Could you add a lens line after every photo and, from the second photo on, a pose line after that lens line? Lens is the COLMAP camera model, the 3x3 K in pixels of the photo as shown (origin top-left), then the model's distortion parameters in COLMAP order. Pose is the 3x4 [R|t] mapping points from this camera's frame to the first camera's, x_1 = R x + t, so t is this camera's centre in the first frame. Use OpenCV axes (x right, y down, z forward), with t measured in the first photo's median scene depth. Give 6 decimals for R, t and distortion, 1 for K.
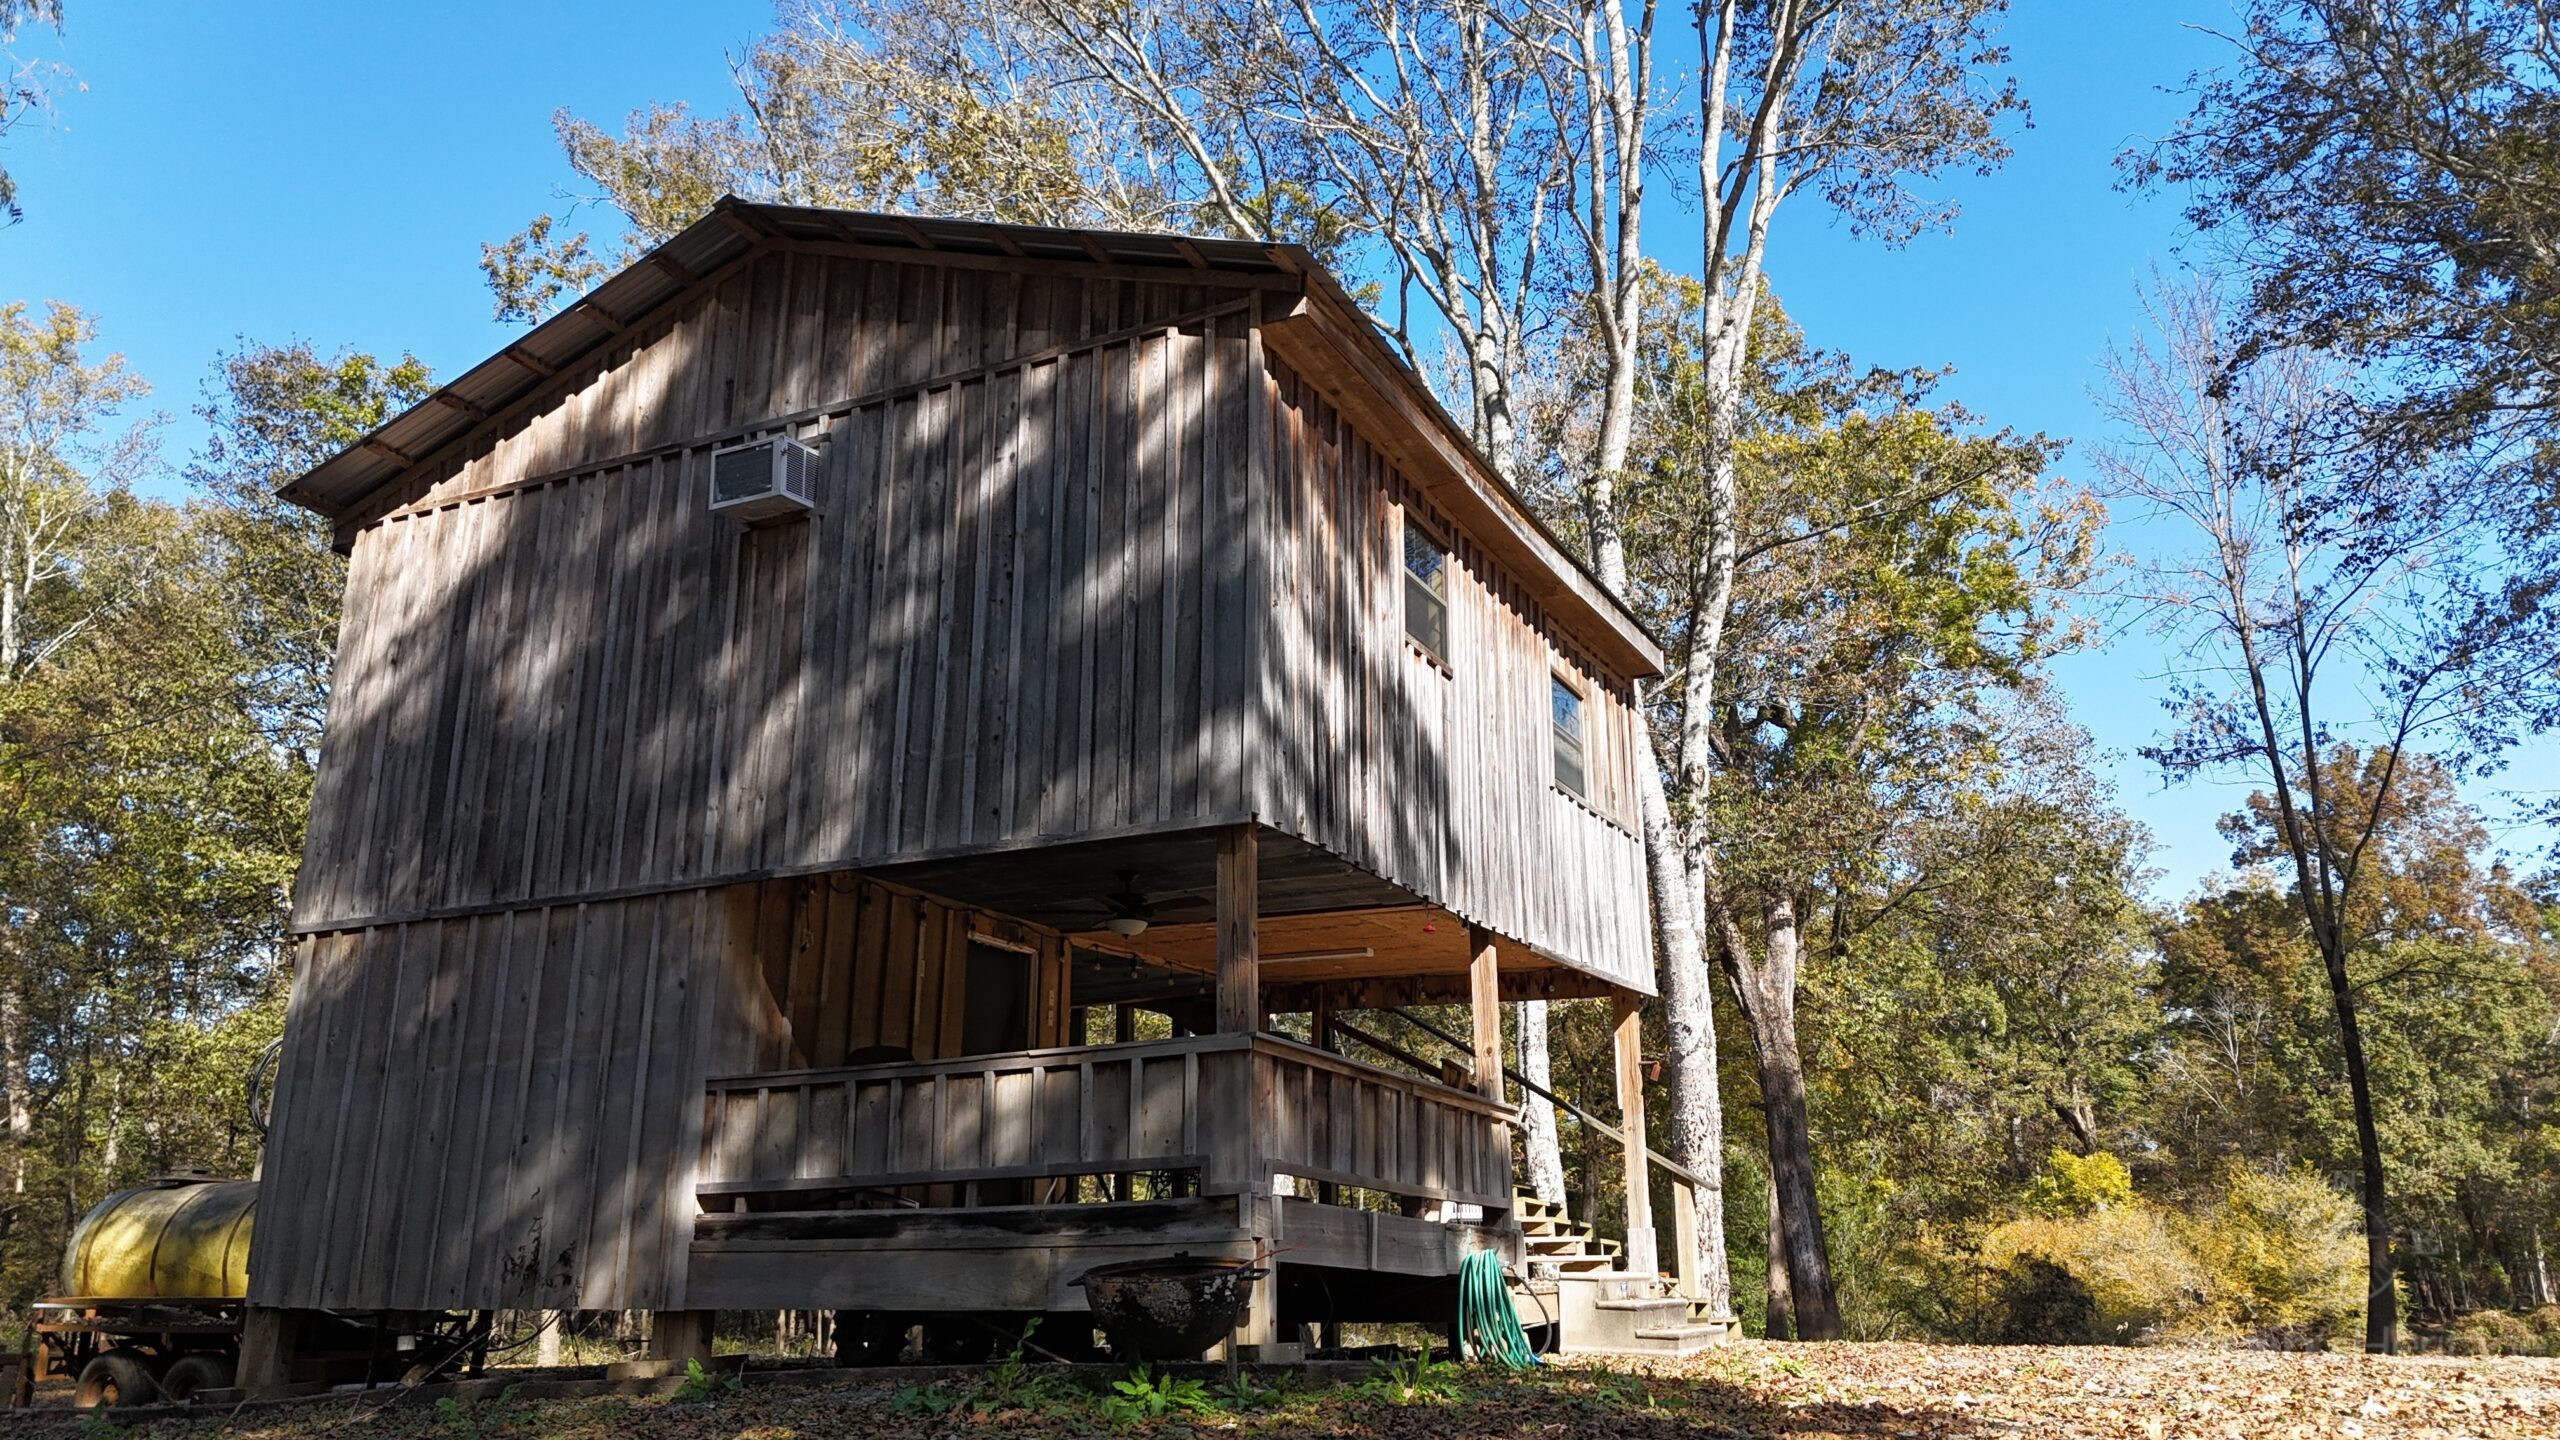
lens RADIAL K [[1791.5, 0, 1281.8], [0, 1791.5, 701.5], [0, 0, 1]] dist [0.021522, -0.006572]
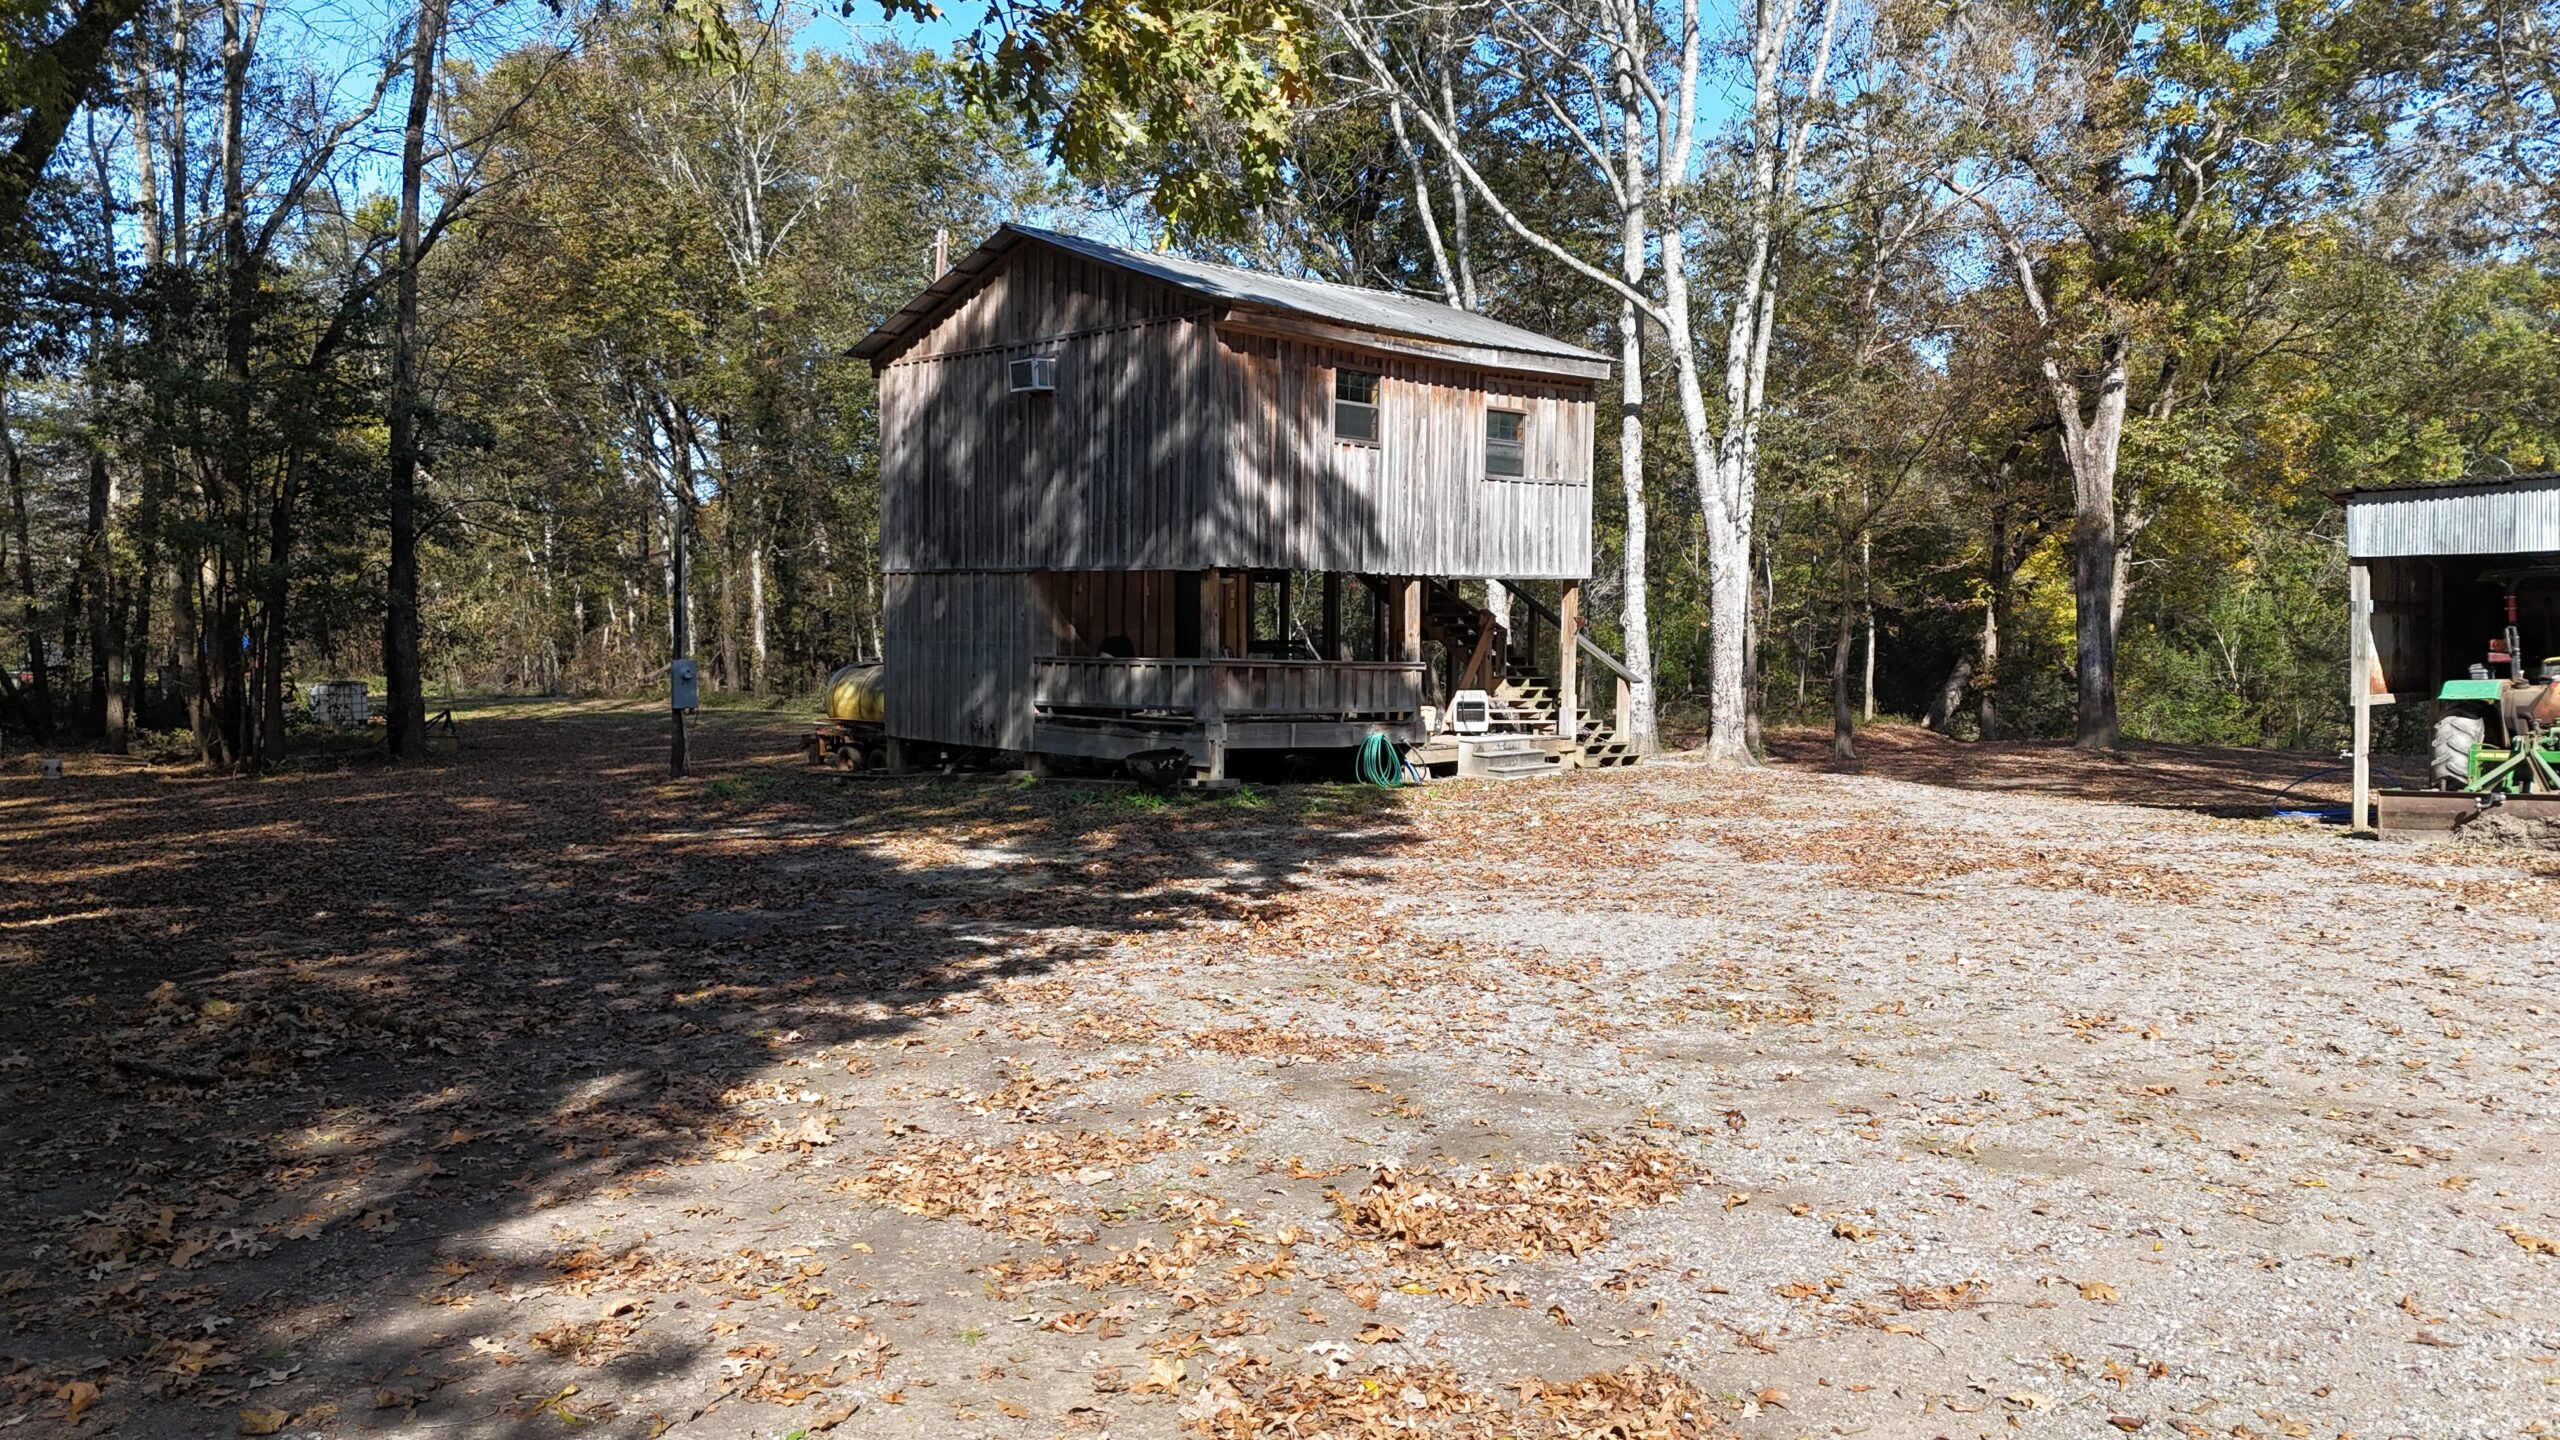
lens RADIAL K [[1791.5, 0, 1282.9], [0, 1791.5, 727.0], [0, 0, 1]] dist [0.021522, -0.006572]
pose [[0.938875, 0.033954, -0.342581, 0.700313], [0.092293, 0.933871, 0.345495, -0.429551], [0.331657, -0.355995, 0.873654, -0.856883]]
